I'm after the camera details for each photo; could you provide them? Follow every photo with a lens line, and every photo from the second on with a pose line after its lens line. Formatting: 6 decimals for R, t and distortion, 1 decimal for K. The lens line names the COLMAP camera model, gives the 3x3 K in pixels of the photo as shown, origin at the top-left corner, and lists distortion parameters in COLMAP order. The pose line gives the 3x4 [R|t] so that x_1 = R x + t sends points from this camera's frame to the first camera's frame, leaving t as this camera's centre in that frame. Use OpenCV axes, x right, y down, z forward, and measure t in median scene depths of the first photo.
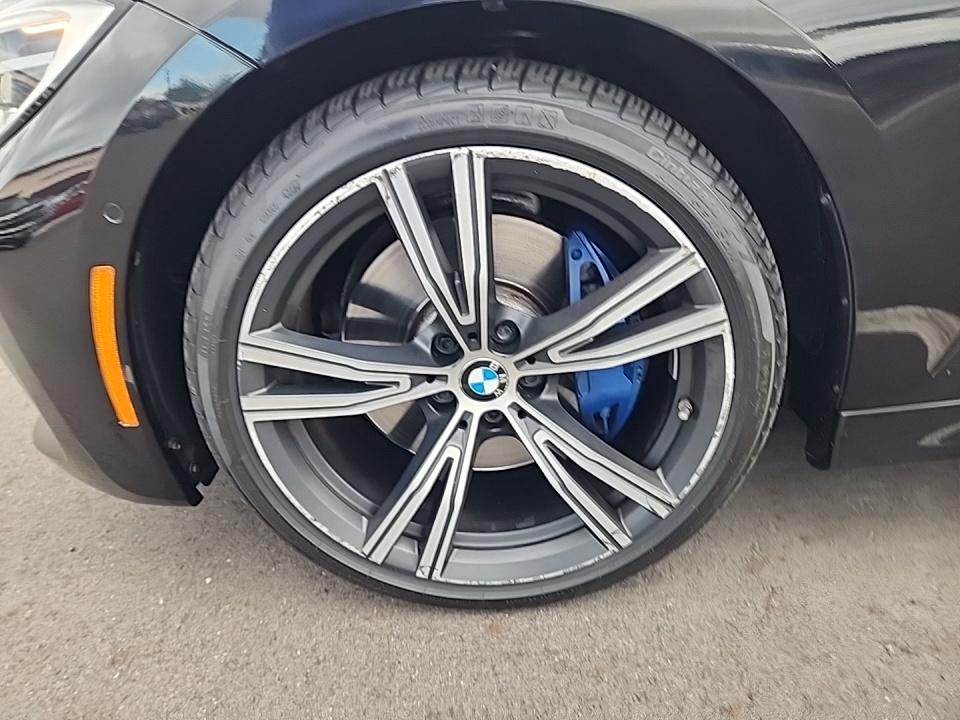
lens RADIAL K [[643.5, 0, 469.4], [0, 643.5, 354.9], [0, 0, 1]] dist [0.042512, 0.000533]
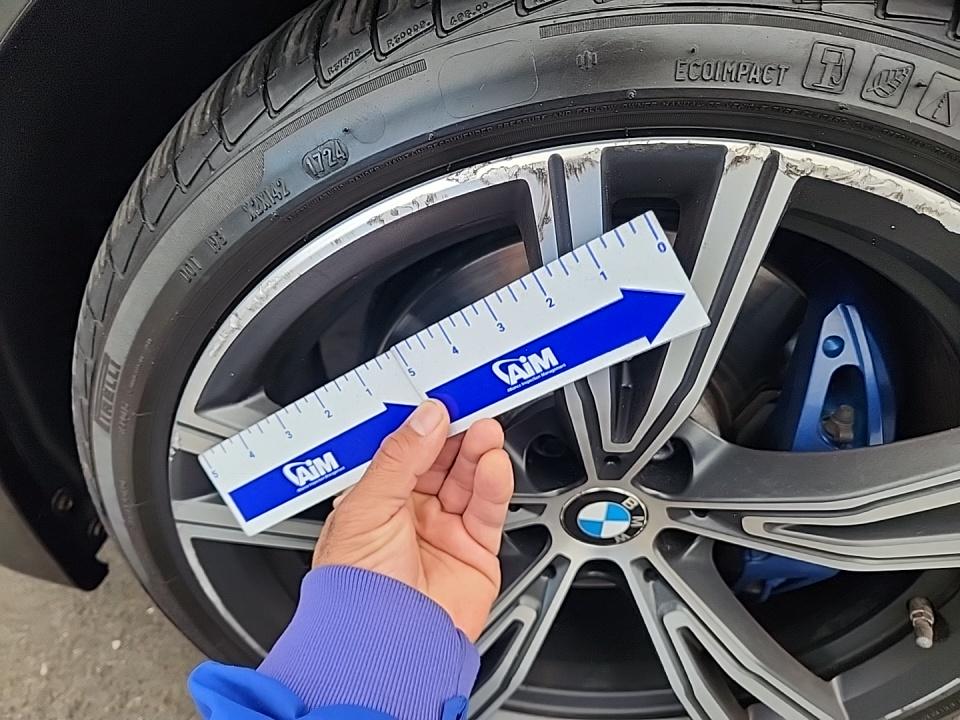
lens RADIAL K [[650.8, 0, 480.0], [0, 650.8, 360.0], [0, 0, 1]] dist [0.005349, 0.000290]
pose [[0.982471, 0.173291, 0.068710, -0.152994], [-0.183495, 0.963981, 0.192536, -0.190903], [-0.032870, -0.201769, 0.978881, 0.466079]]
